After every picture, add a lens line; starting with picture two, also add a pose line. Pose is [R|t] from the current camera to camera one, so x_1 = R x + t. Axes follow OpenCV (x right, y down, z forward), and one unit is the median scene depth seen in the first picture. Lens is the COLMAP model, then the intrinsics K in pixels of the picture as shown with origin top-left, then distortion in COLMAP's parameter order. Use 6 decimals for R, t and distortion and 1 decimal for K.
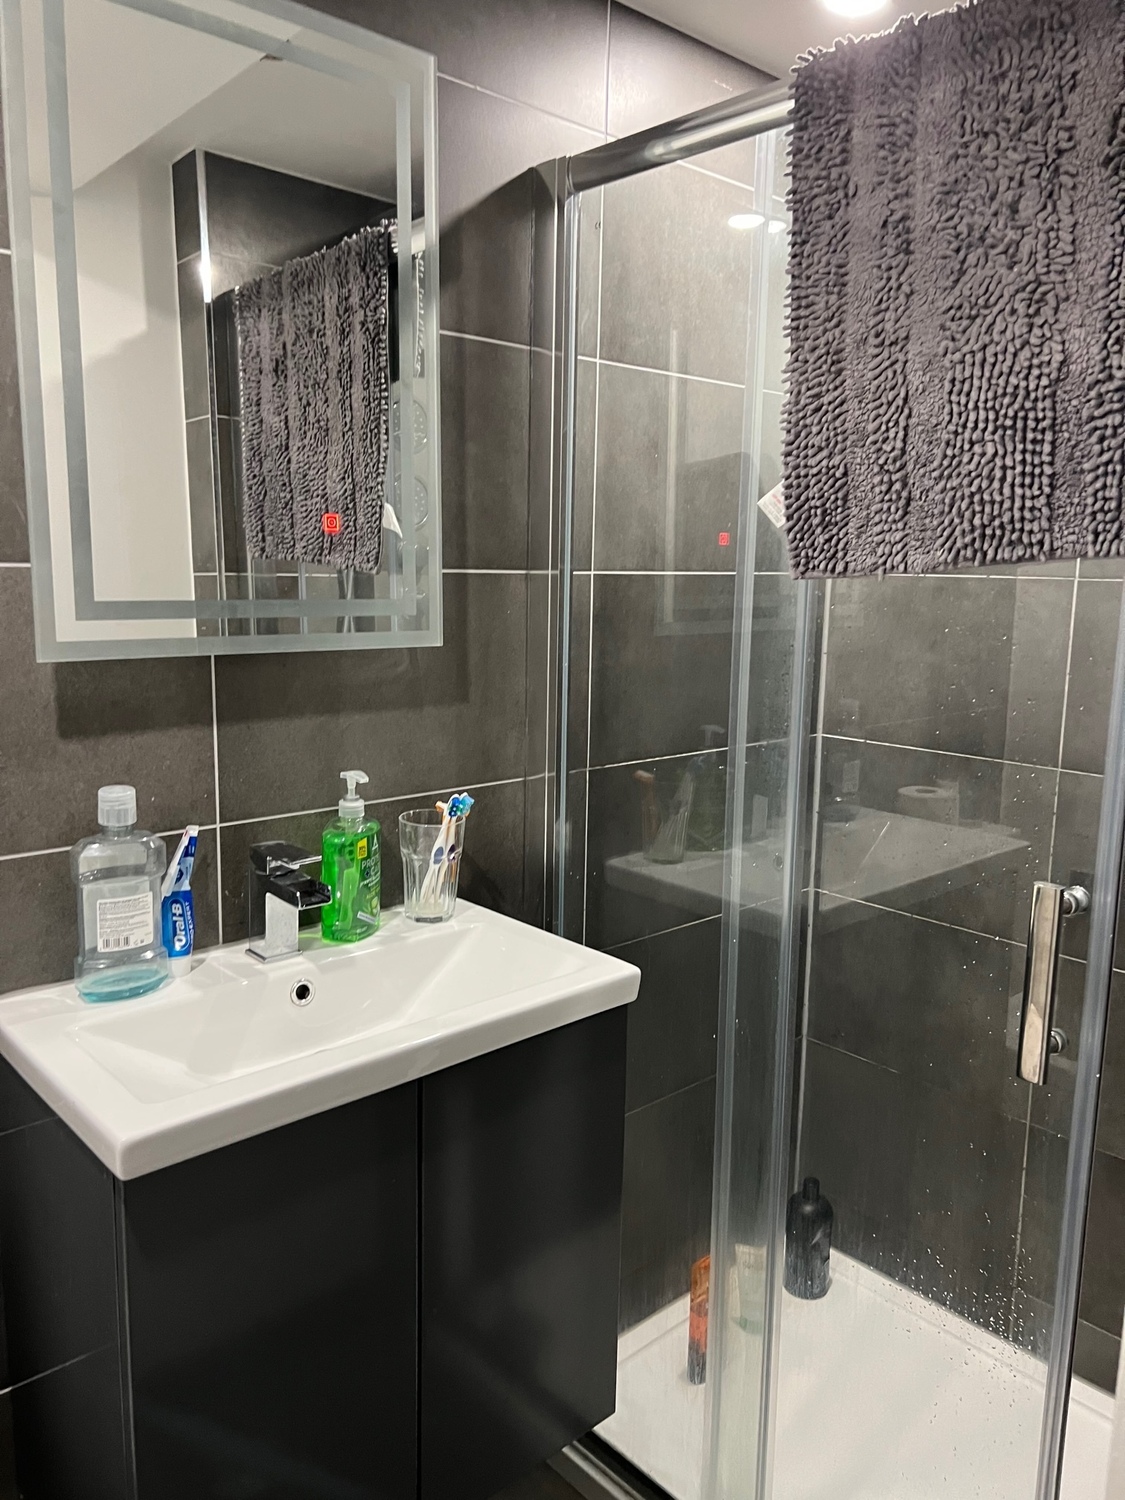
lens RADIAL K [[1136.6, 0, 560.3], [0, 1136.6, 752.2], [0, 0, 1]] dist [-0.005709, -0.000519]
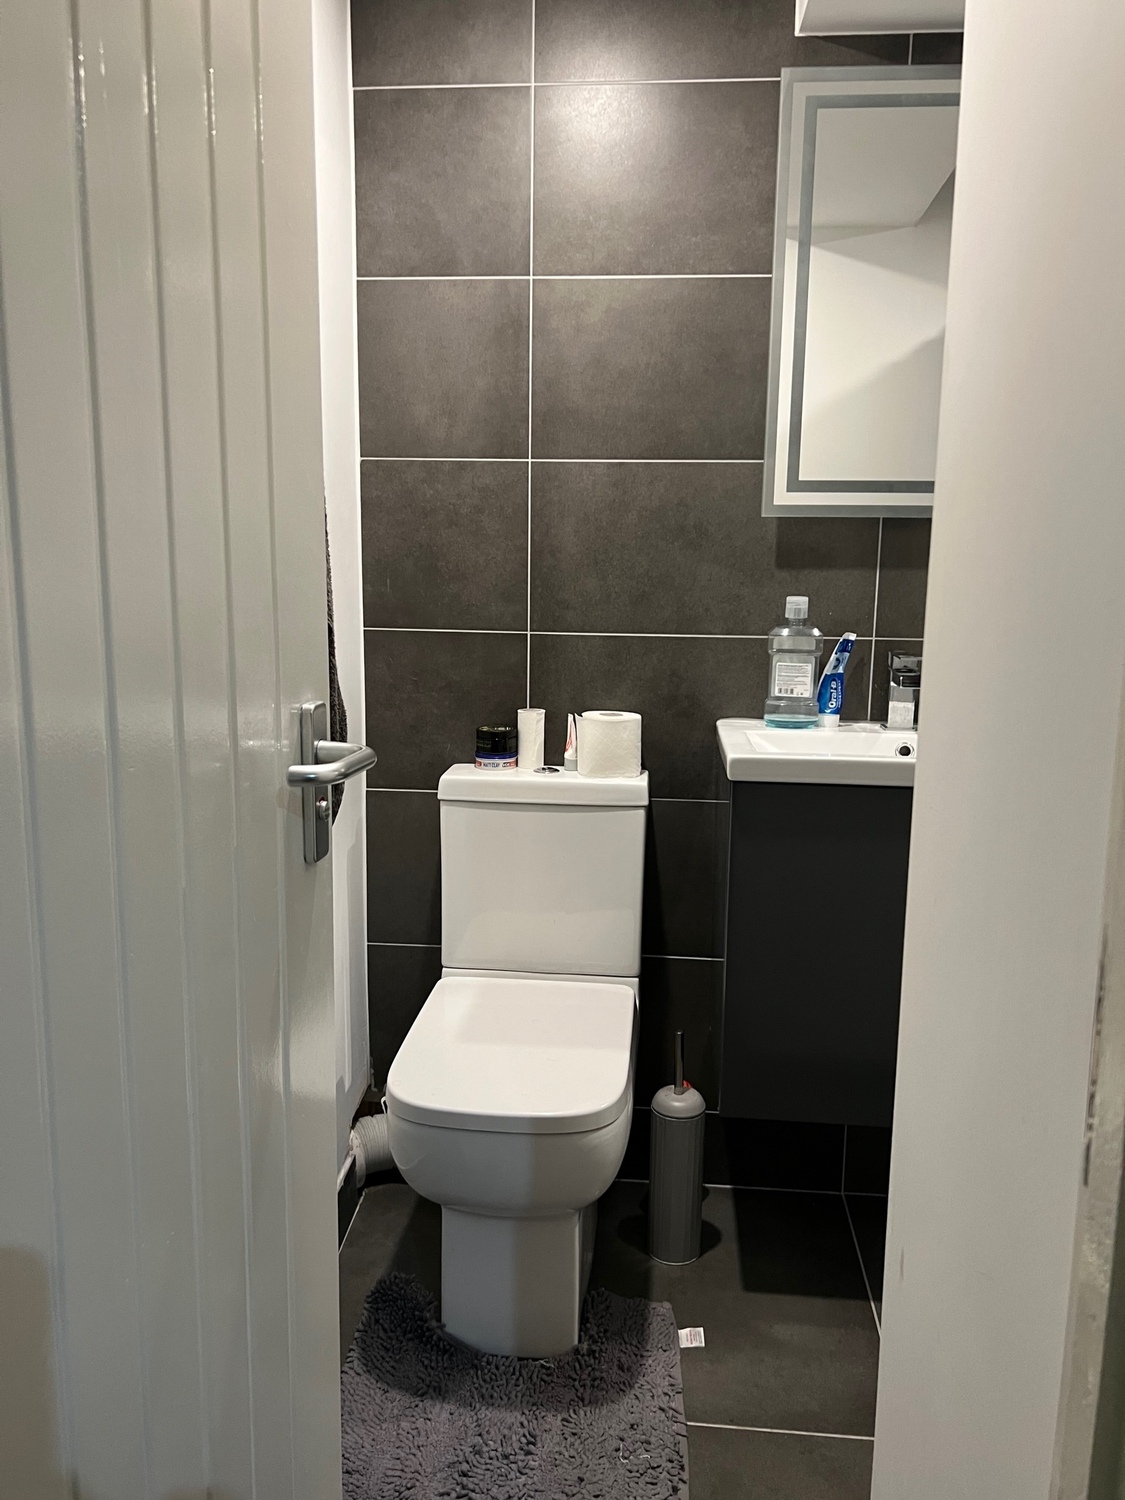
lens RADIAL K [[1136.6, 0, 562.7], [0, 1136.6, 749.6], [0, 0, 1]] dist [-0.005709, -0.000519]
pose [[0.677688, 0.104492, -0.727888, 0.575199], [-0.122728, 0.992041, 0.028148, 0.240629], [0.725036, 0.070257, 0.685118, -0.332871]]
